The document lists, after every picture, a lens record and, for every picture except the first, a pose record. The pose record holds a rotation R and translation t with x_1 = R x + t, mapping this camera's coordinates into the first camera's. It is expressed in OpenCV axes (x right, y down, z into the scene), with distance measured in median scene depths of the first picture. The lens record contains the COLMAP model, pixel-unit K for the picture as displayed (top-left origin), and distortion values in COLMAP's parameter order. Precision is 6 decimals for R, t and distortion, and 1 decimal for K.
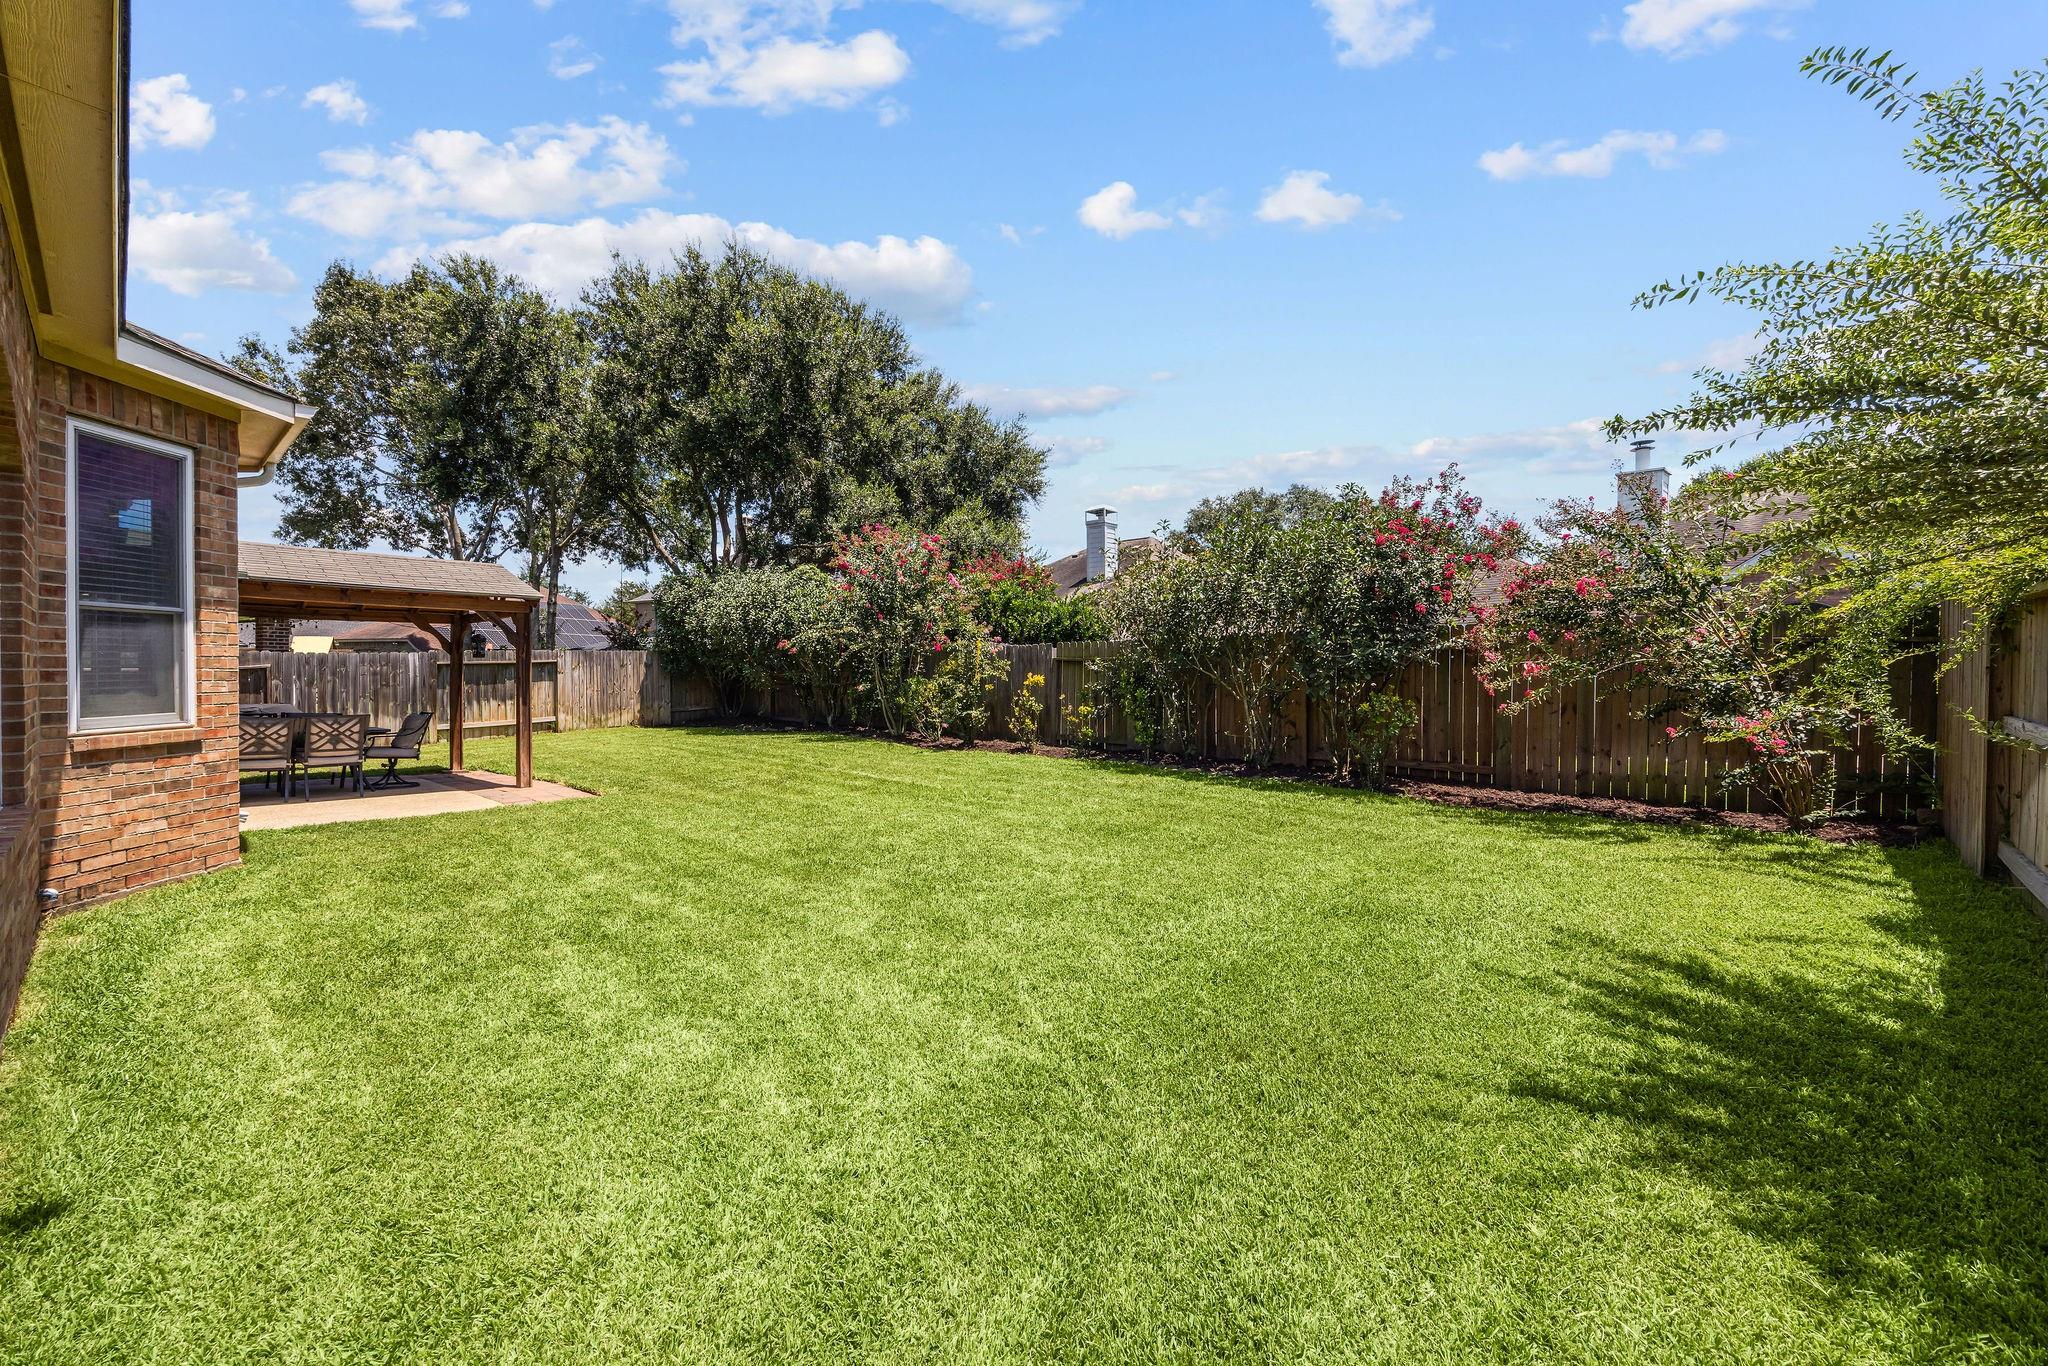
lens RADIAL K [[821.7, 0, 1019.5], [0, 821.7, 673.5], [0, 0, 1]] dist [-0.004349, 0.000292]
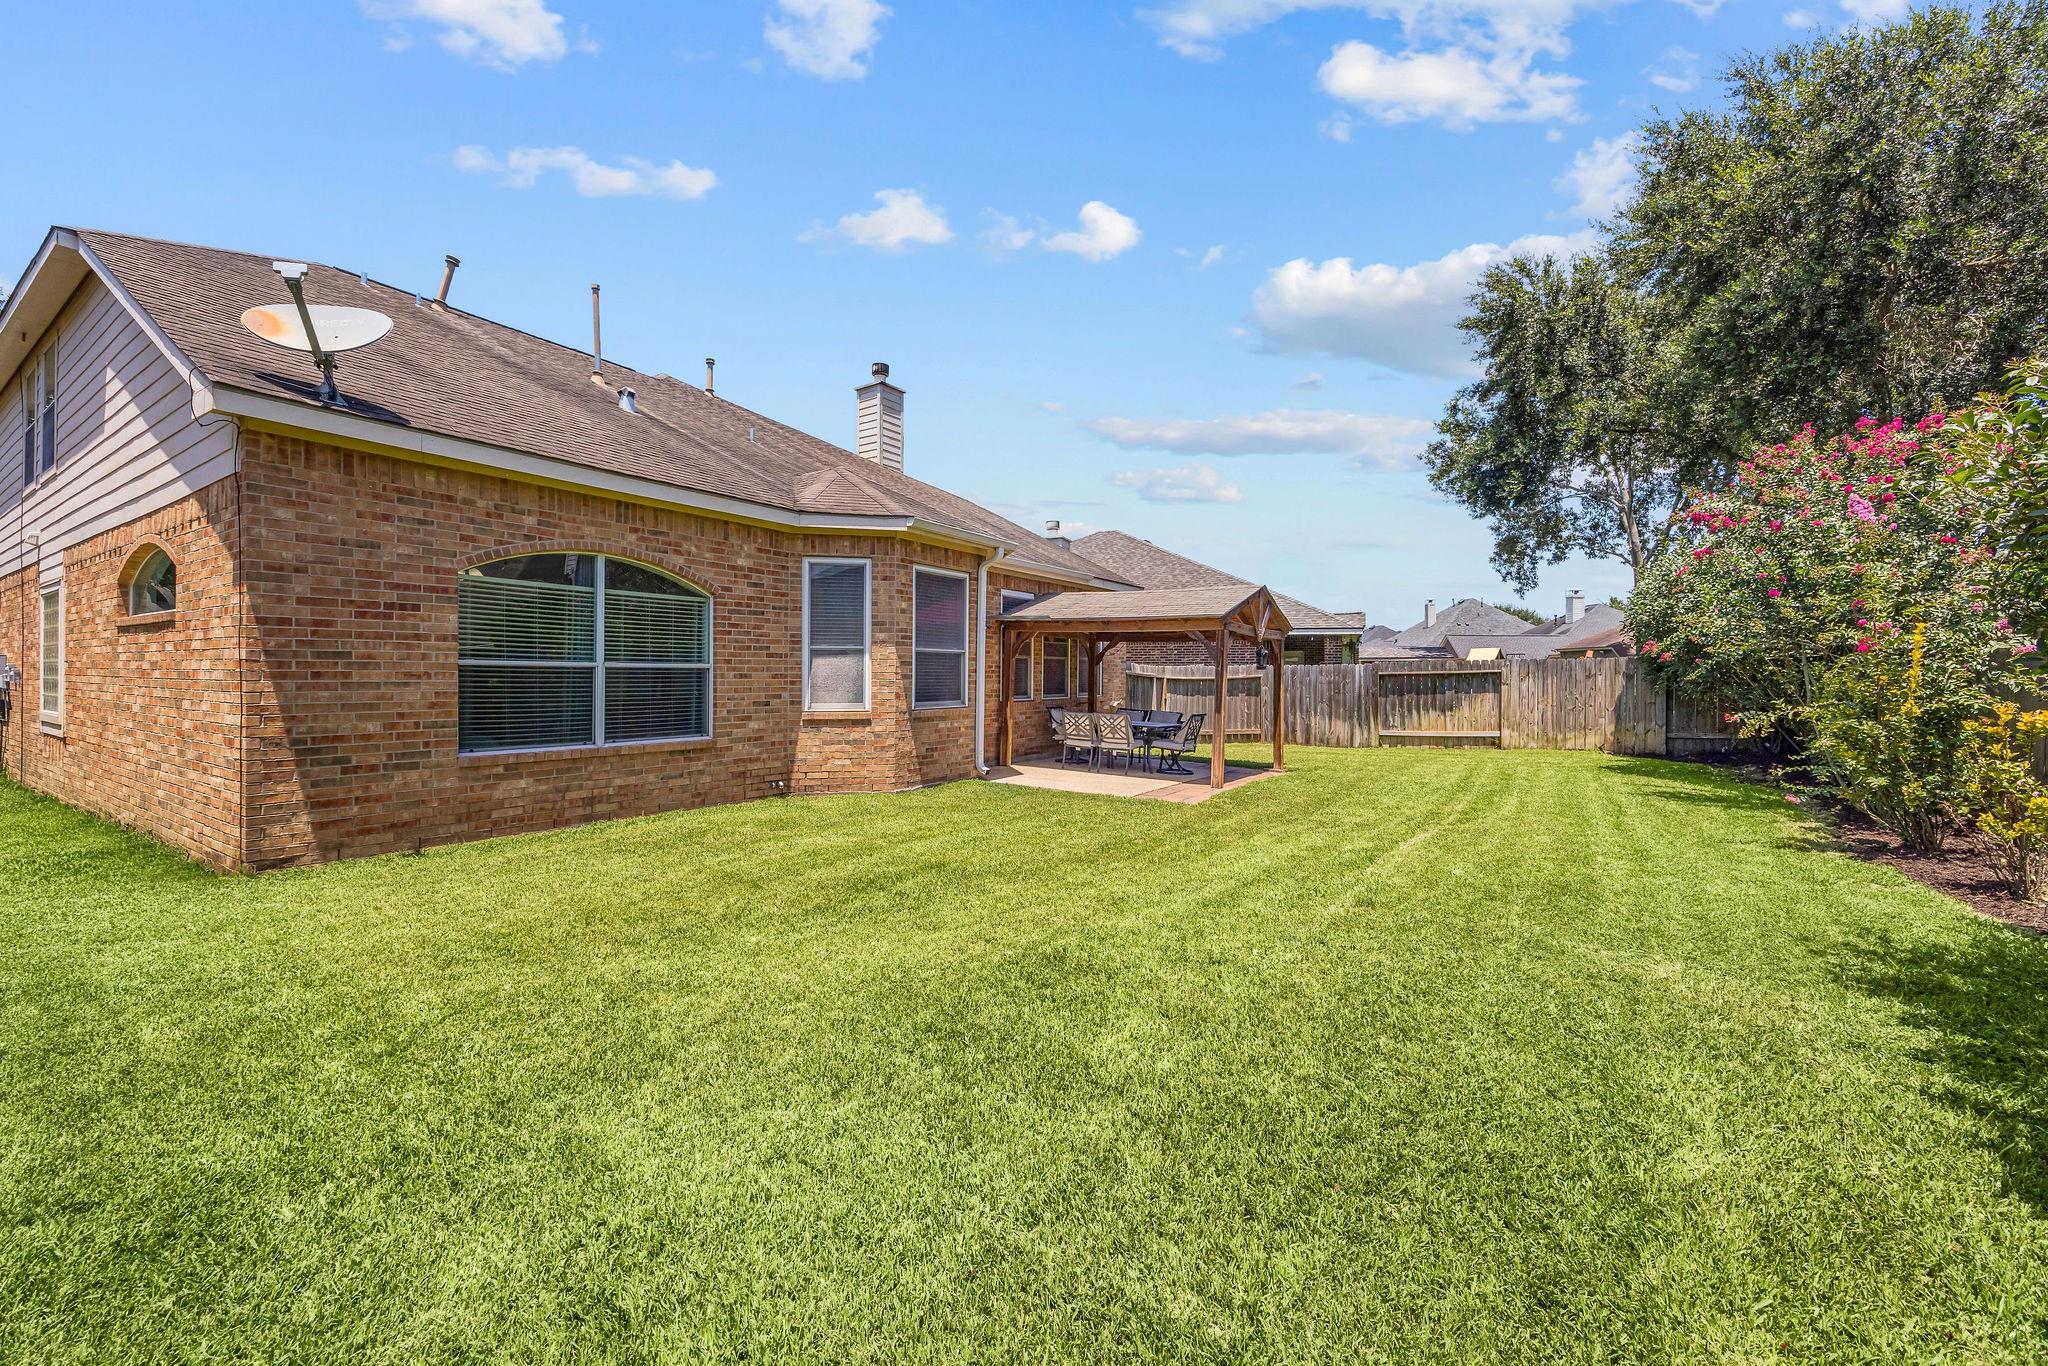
lens RADIAL K [[821.7, 0, 1019.5], [0, 821.7, 673.5], [0, 0, 1]] dist [-0.004349, 0.000292]
pose [[0.138888, 0.001778, -0.990307, 0.821456], [-0.010518, 0.999945, 0.000320, -0.022378], [0.990252, 0.010371, 0.138899, 1.052815]]
